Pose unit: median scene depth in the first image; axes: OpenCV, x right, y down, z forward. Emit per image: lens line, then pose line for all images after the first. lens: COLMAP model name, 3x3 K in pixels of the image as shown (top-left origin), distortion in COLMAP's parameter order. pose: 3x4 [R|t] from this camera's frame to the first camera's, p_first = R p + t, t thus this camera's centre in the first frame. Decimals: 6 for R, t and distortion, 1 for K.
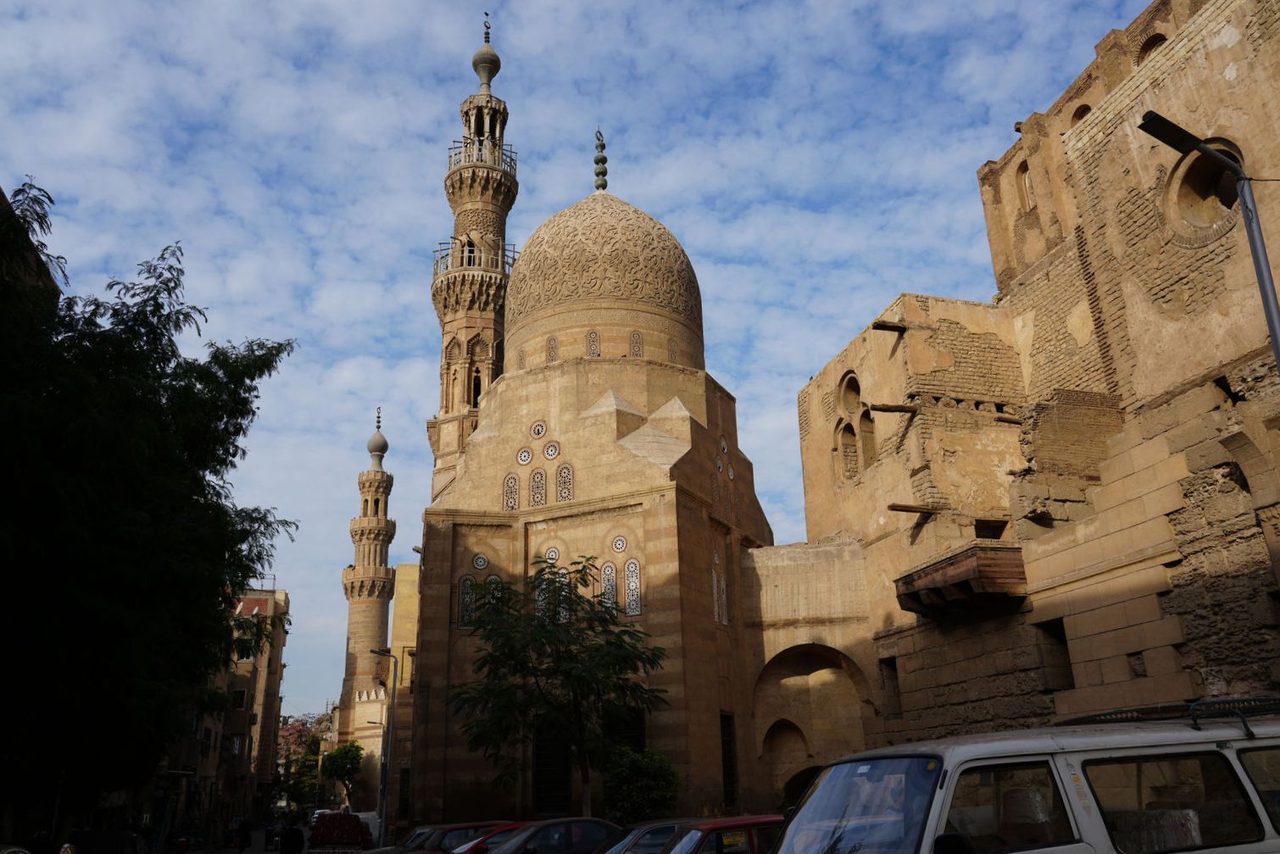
lens RADIAL K [[955.6, 0, 642.2], [0, 955.6, 427.5], [0, 0, 1]] dist [-0.024541, 0.004172]
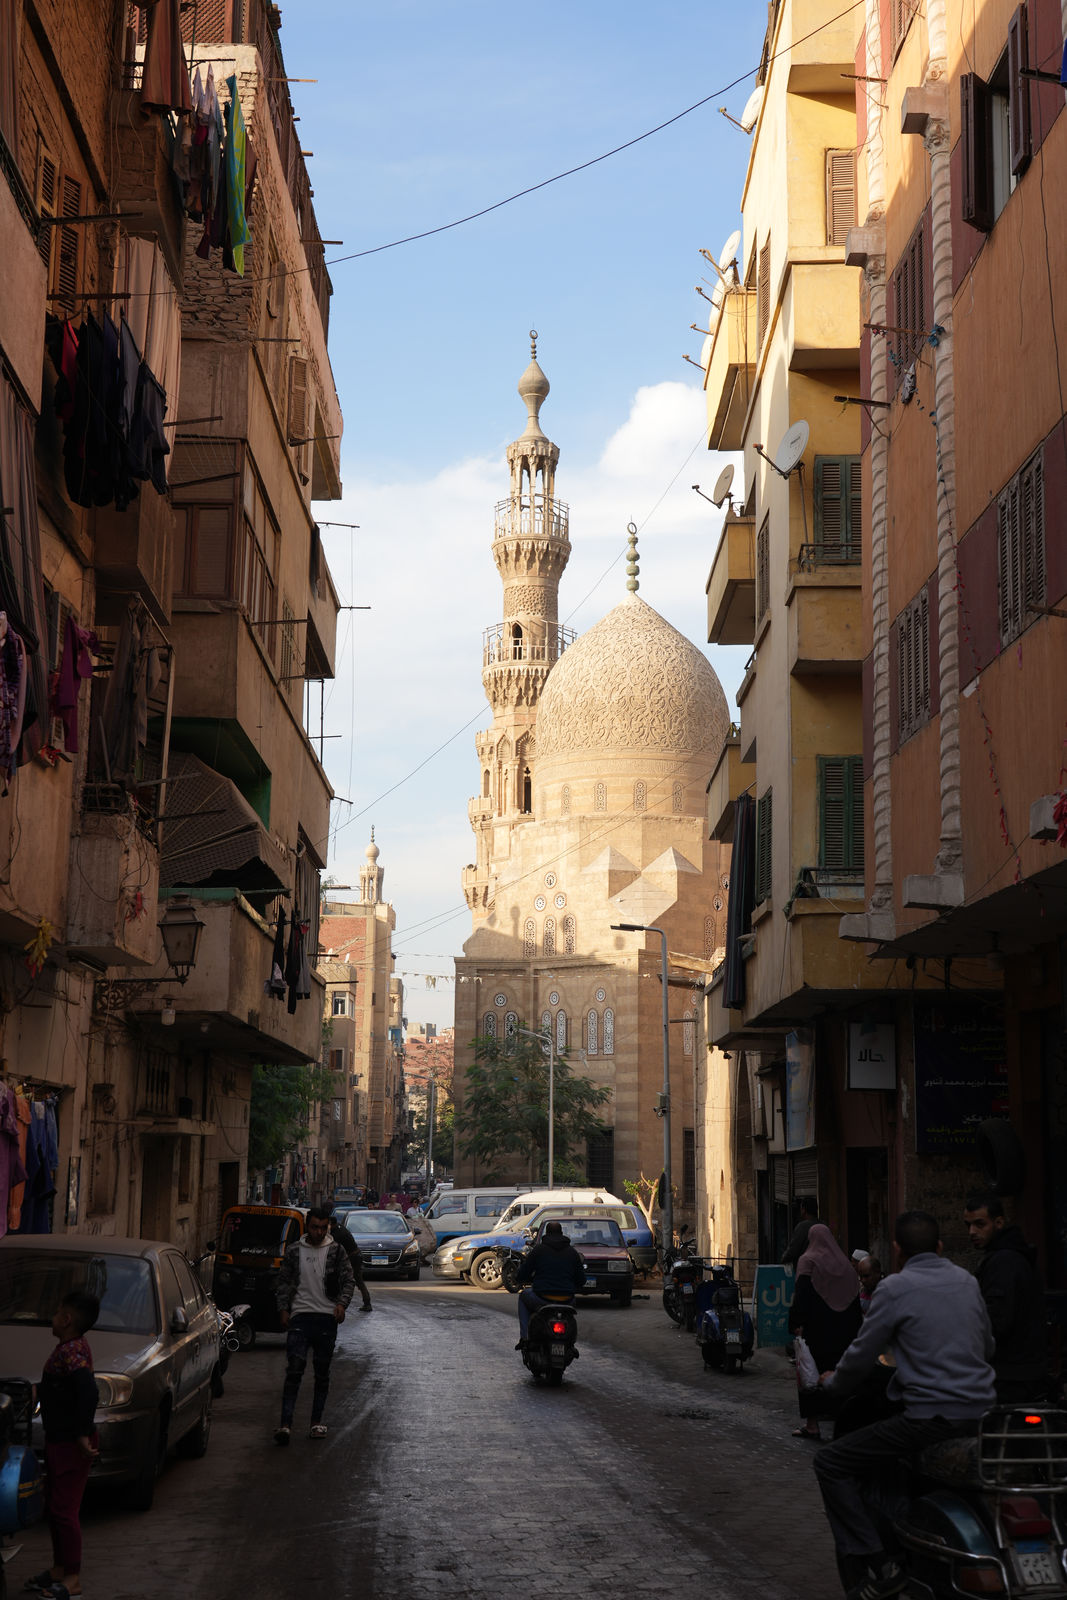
lens RADIAL K [[2006.9, 0, 533.3], [0, 2006.9, 799.8], [0, 0, 1]] dist [0.024780, 0.000000]
pose [[0.954280, -0.009186, -0.298773, 0.533534], [0.065957, 0.981362, 0.180494, -0.476624], [0.291546, -0.191948, 0.937100, -1.116810]]
